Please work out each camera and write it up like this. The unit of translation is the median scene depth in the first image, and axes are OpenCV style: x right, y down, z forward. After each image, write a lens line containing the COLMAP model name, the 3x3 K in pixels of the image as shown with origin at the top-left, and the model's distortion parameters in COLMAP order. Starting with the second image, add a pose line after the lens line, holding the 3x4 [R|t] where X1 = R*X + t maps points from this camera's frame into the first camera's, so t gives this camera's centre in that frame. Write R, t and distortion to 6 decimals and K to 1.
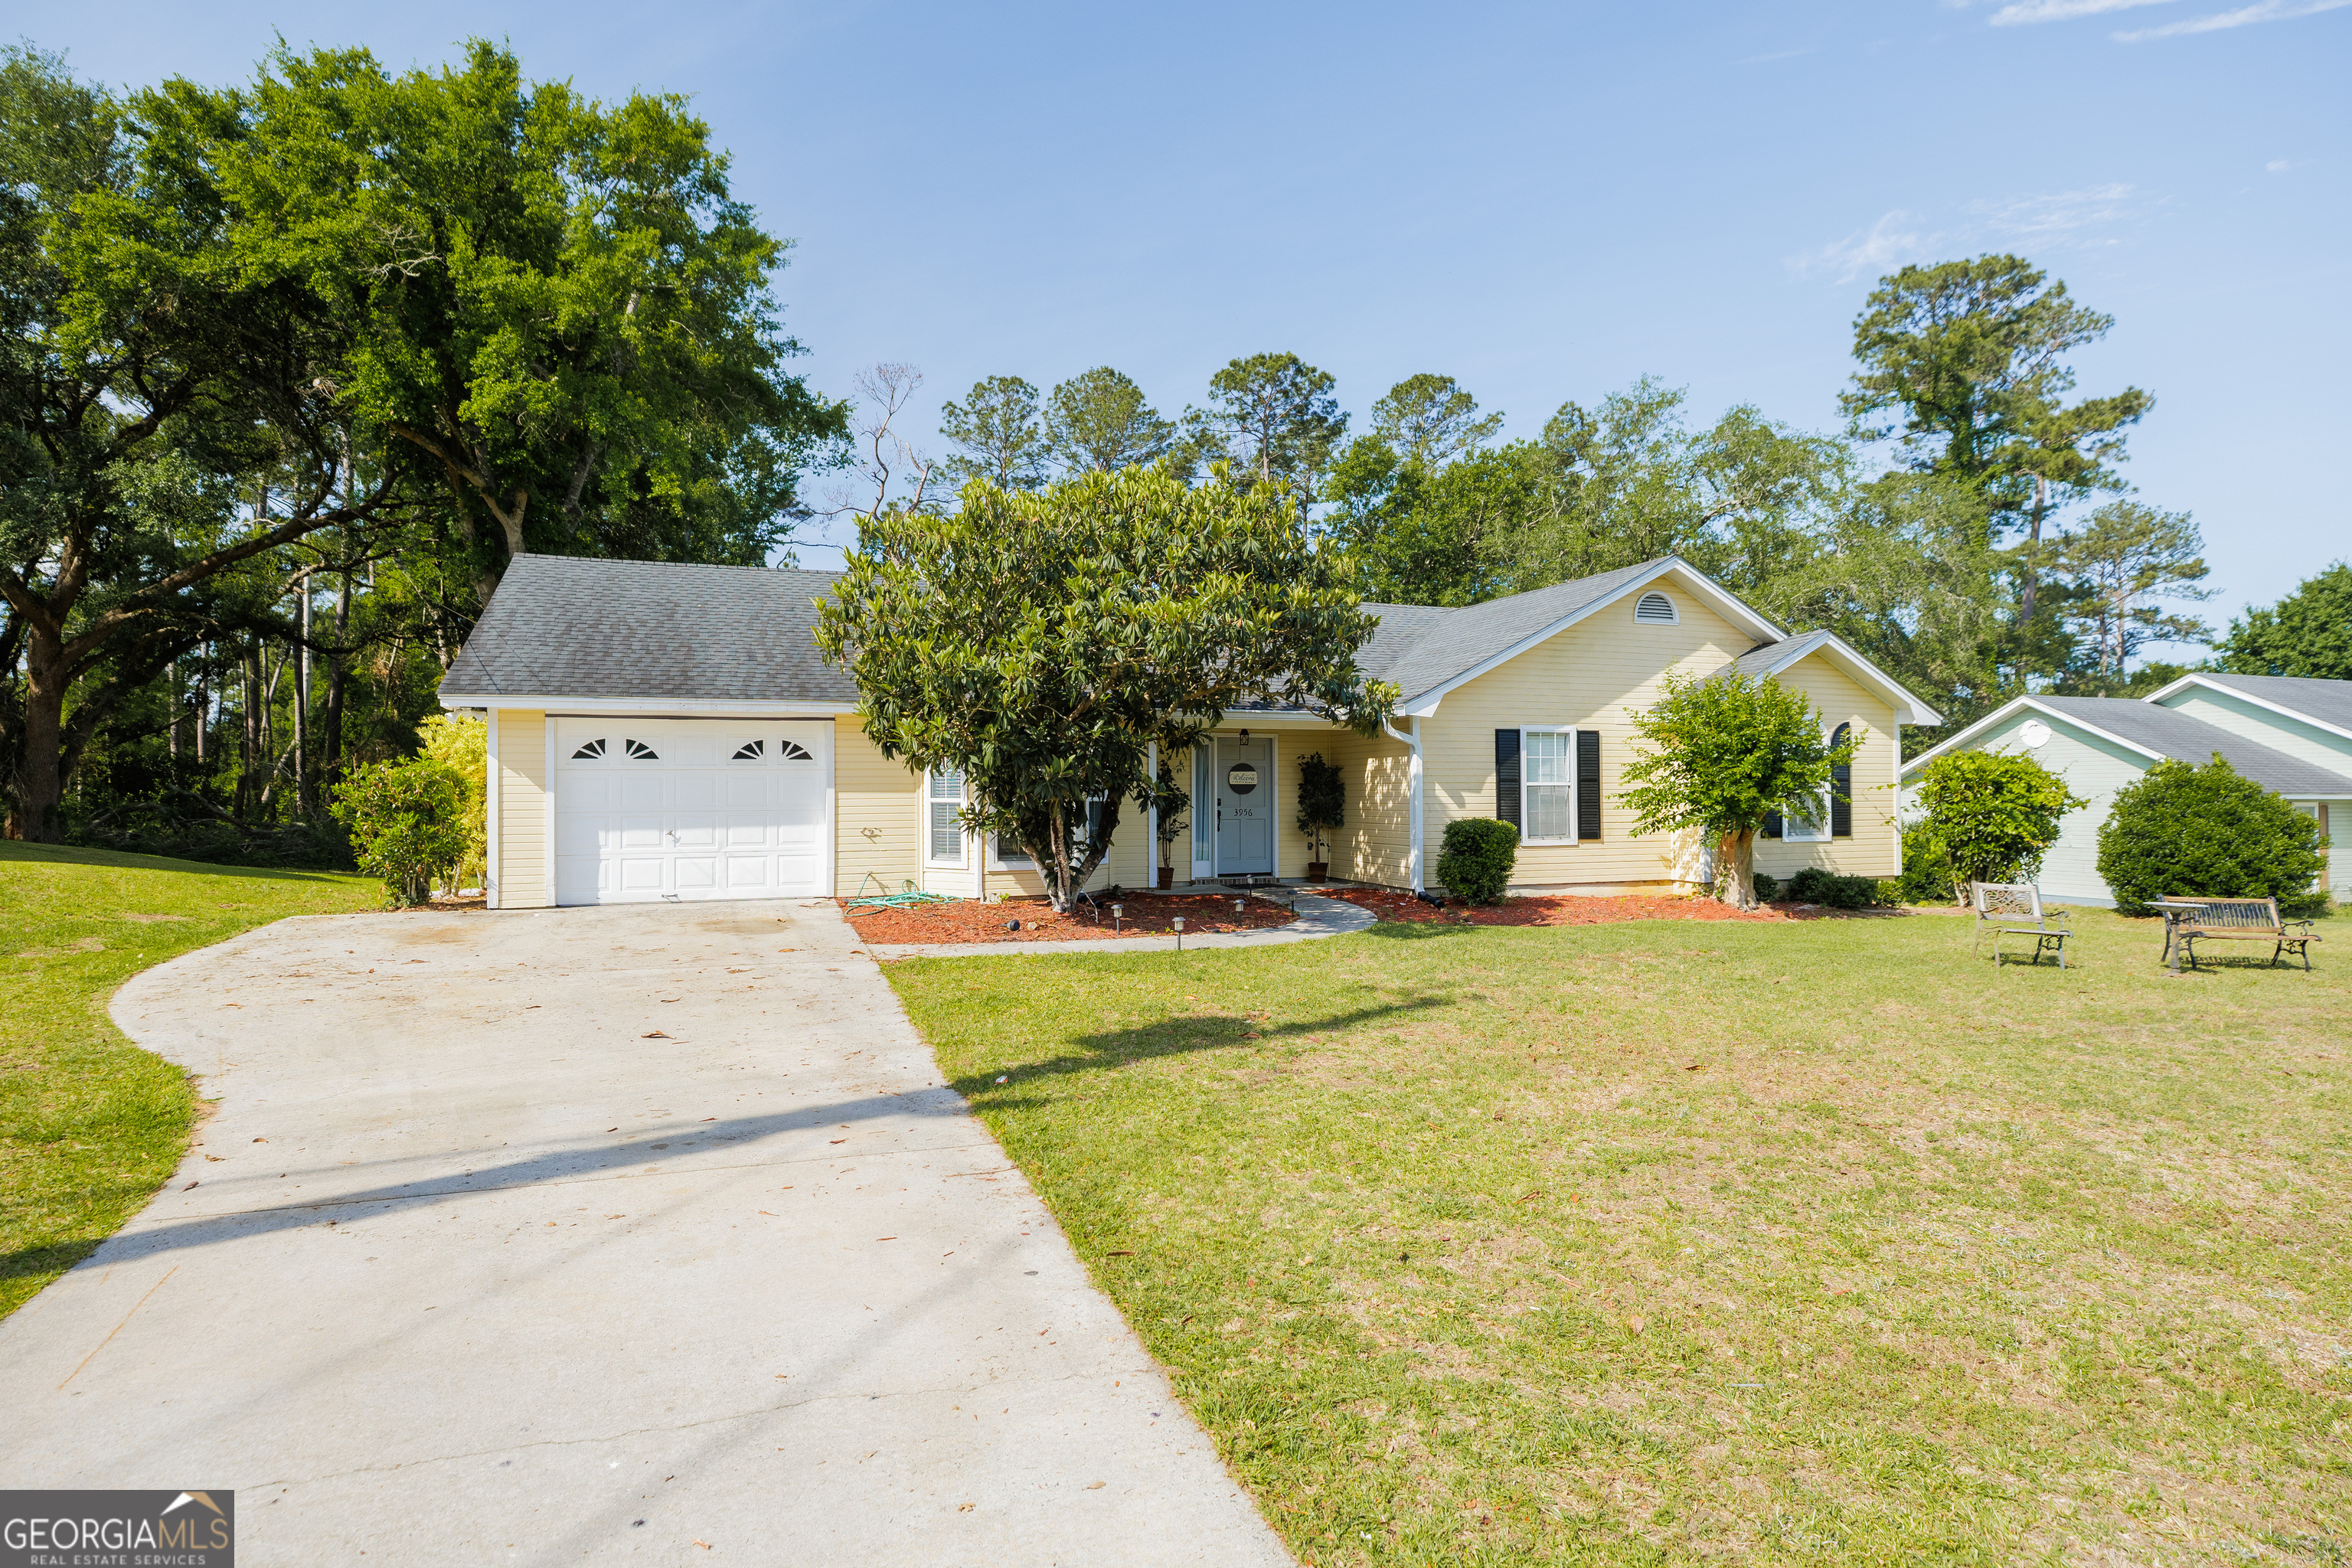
lens RADIAL K [[1224.3, 0, 1169.7], [0, 1224.3, 788.7], [0, 0, 1]] dist [-0.012604, -0.000202]
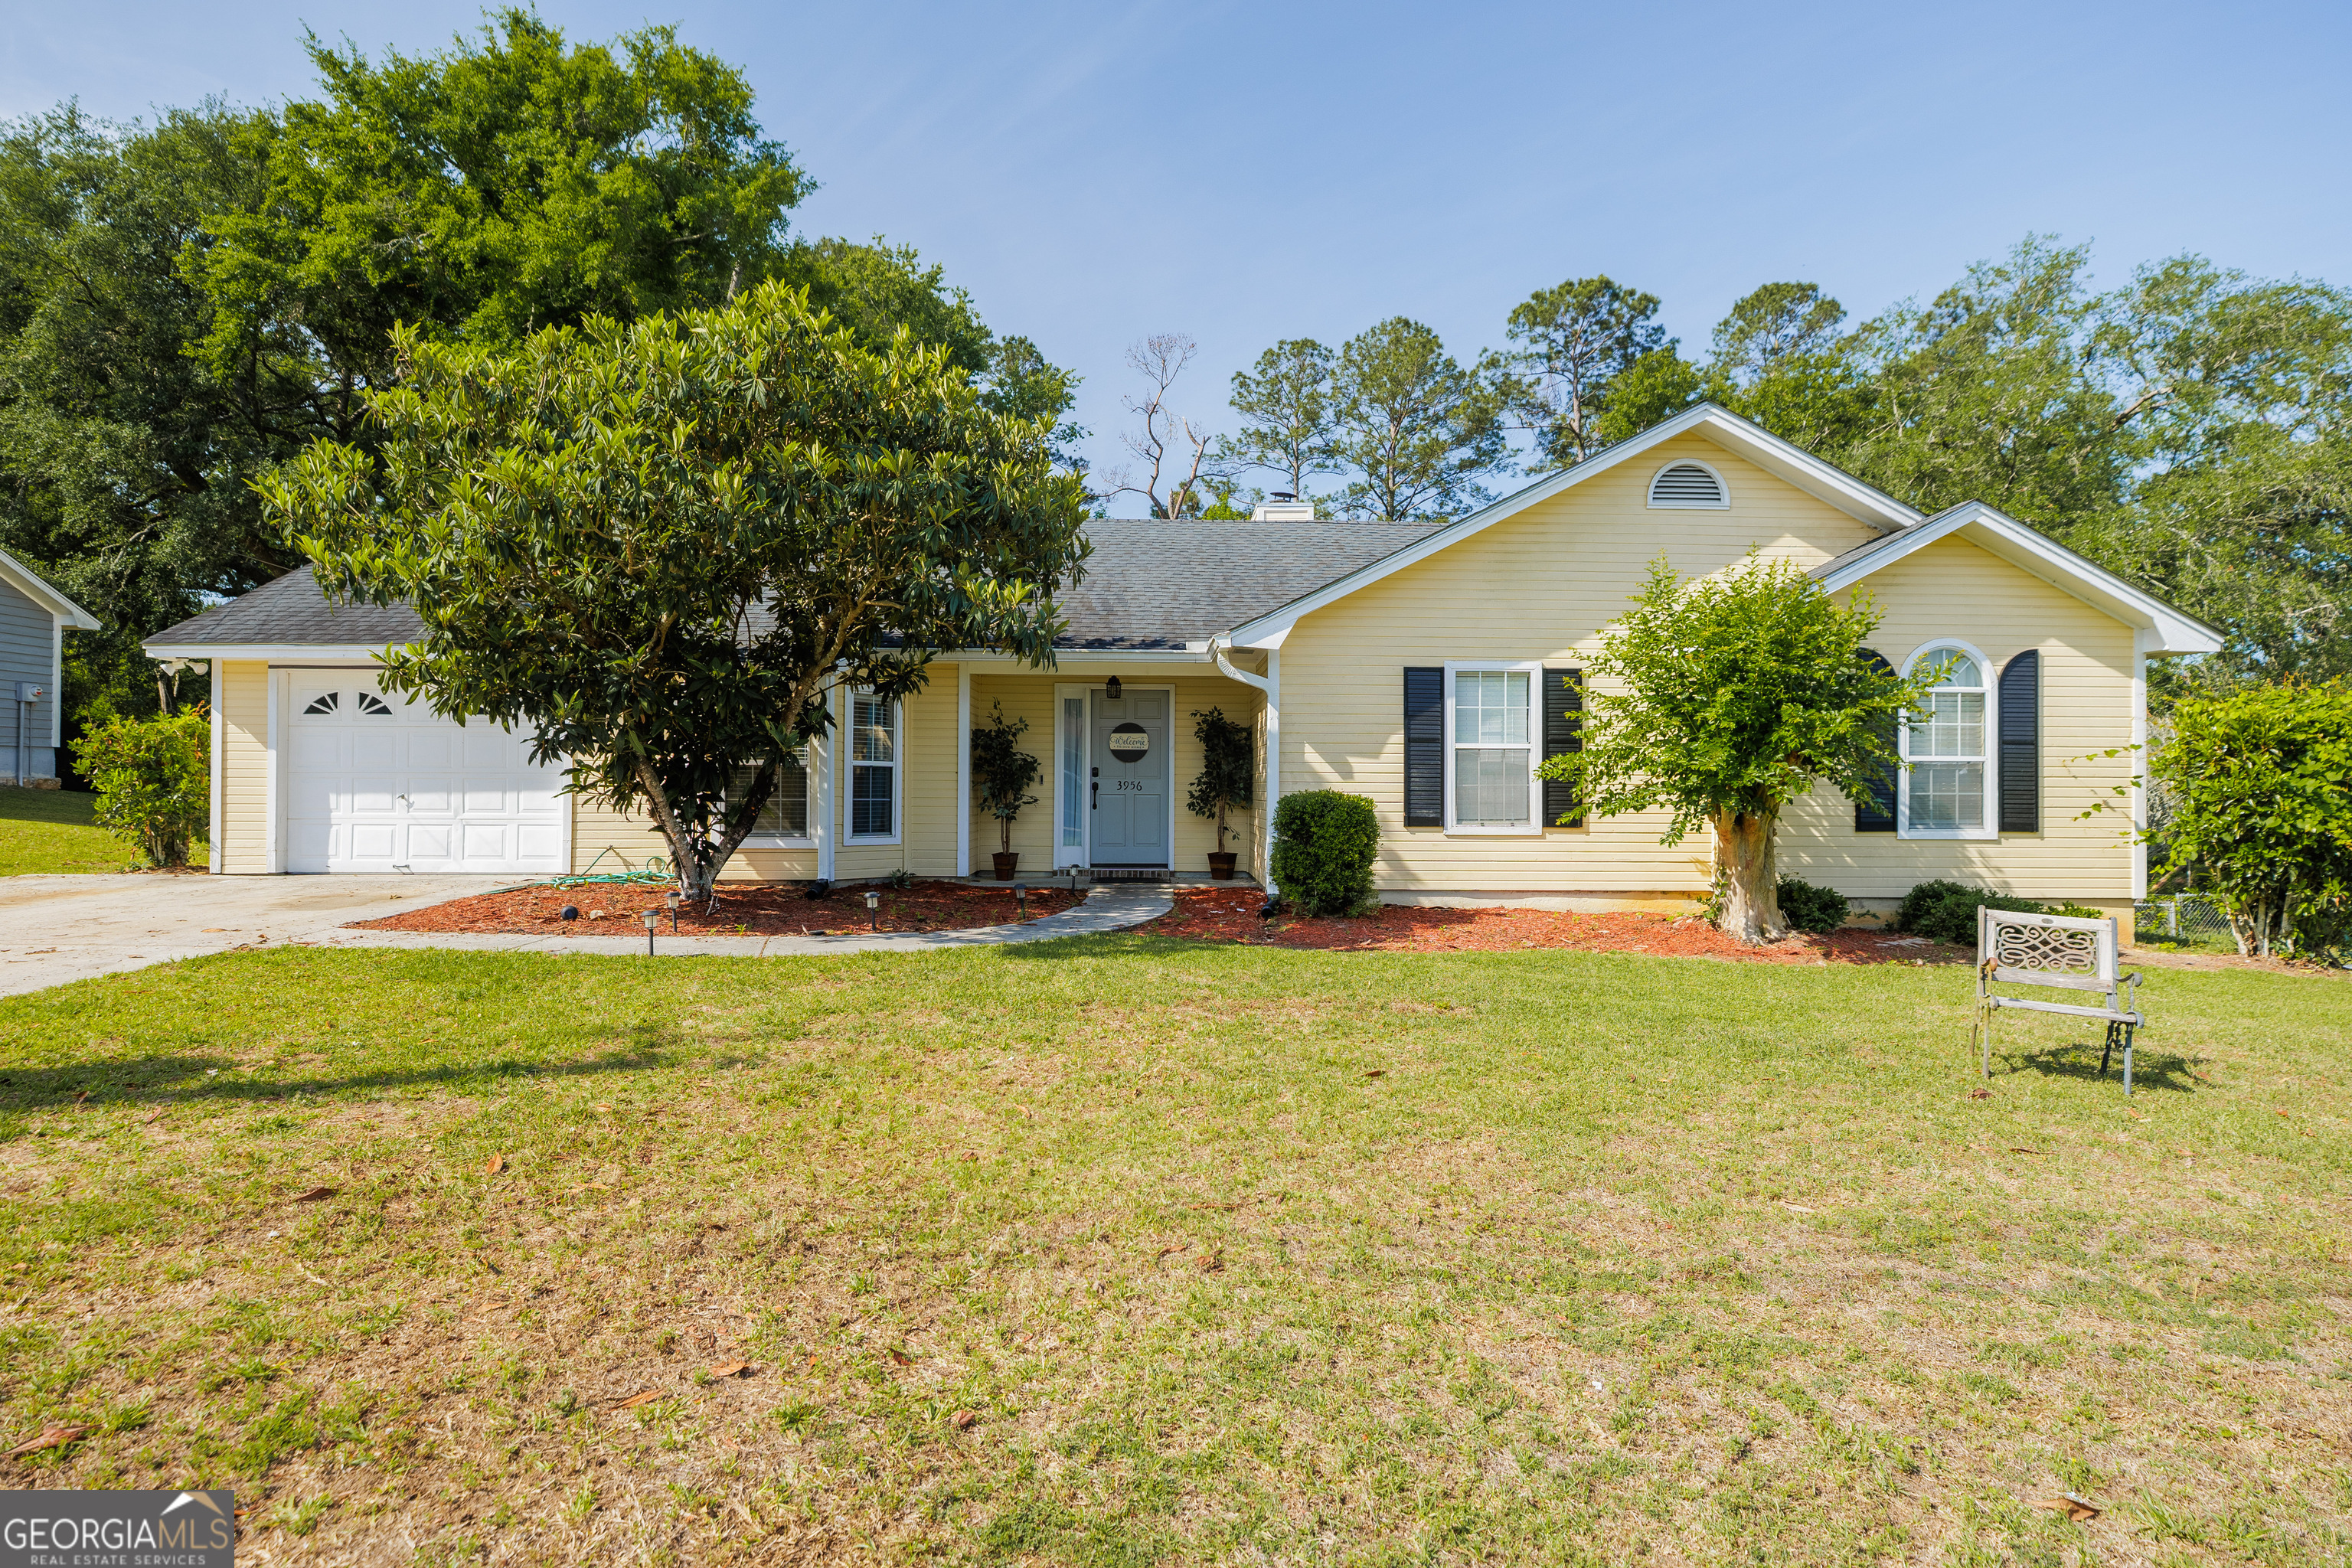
lens RADIAL K [[1237.8, 0, 1177.4], [0, 1237.8, 785.8], [0, 0, 1]] dist [-0.010115, 0.003646]
pose [[0.947541, 0.009141, -0.319503, 0.355146], [-0.008429, 0.999958, 0.003612, 0.016957], [0.319523, -0.000729, 0.947578, 0.271626]]
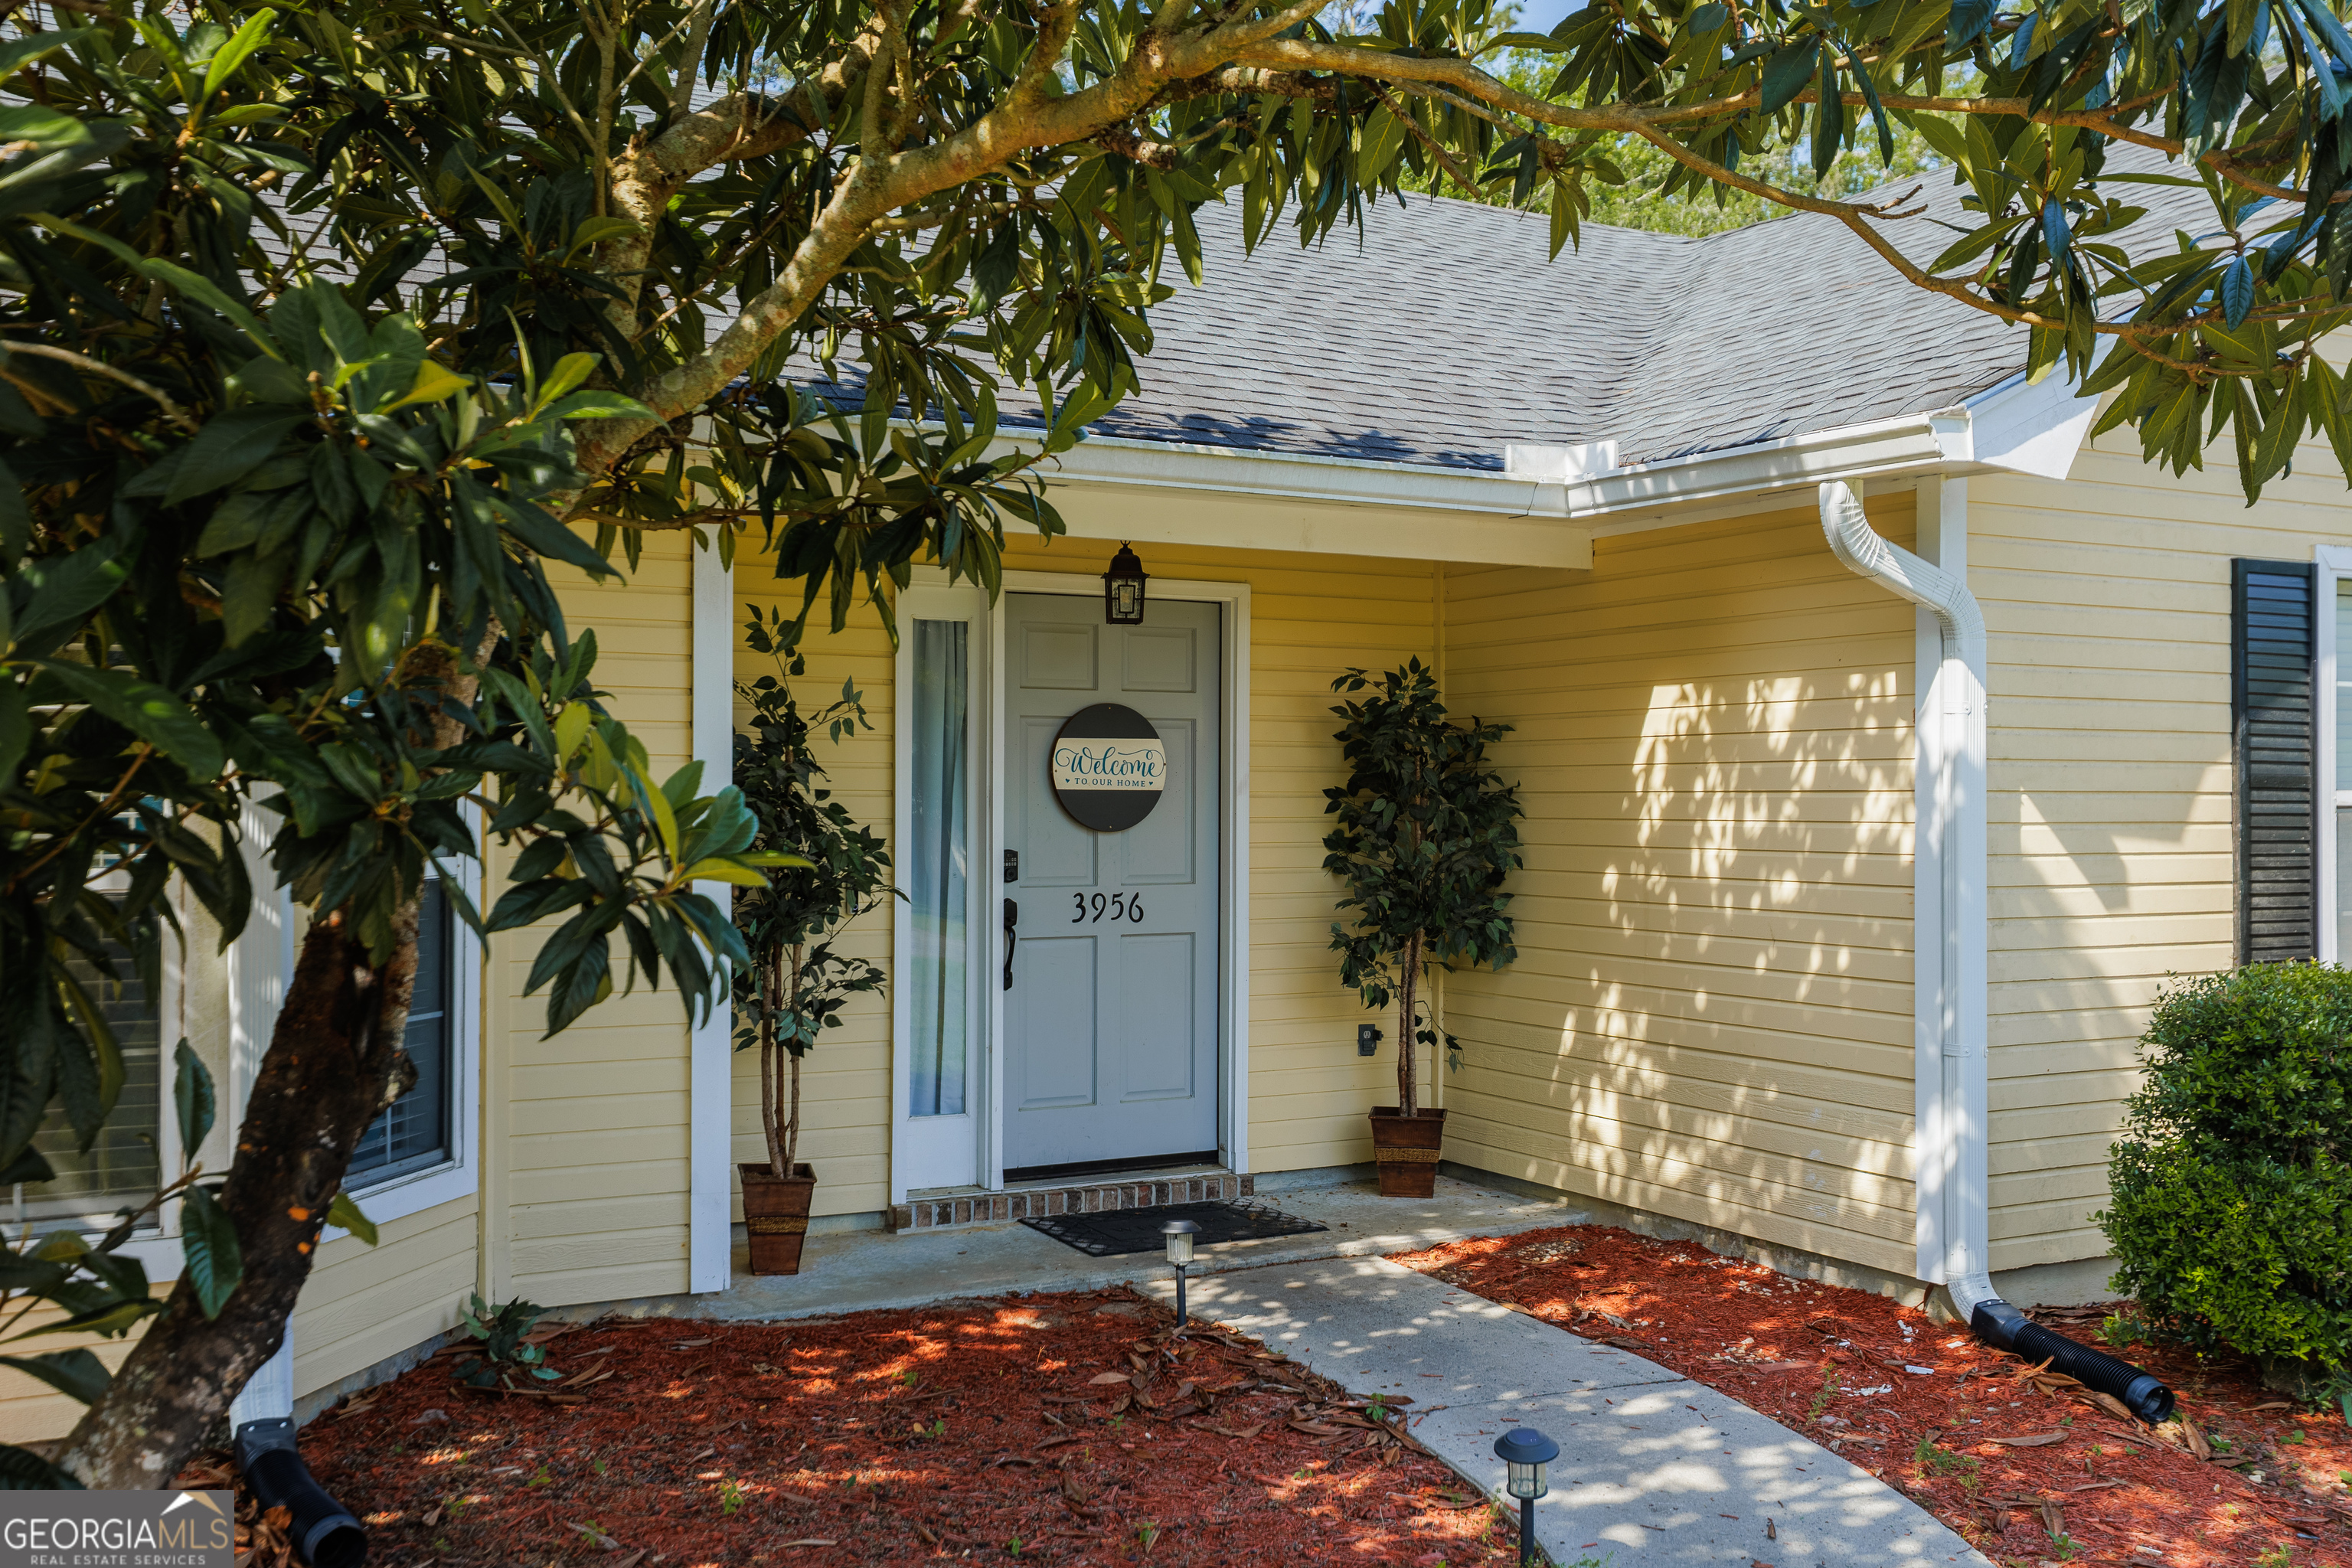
lens RADIAL K [[2229.6, 0, 1178.2], [0, 2229.6, 785.5], [0, 0, 1]] dist [0.087018, 0.000000]
pose [[0.986712, 0.007073, 0.162322, 0.002235], [-0.007080, 0.999975, -0.000537, -0.004704], [-0.162322, -0.000619, 0.986738, 0.586003]]
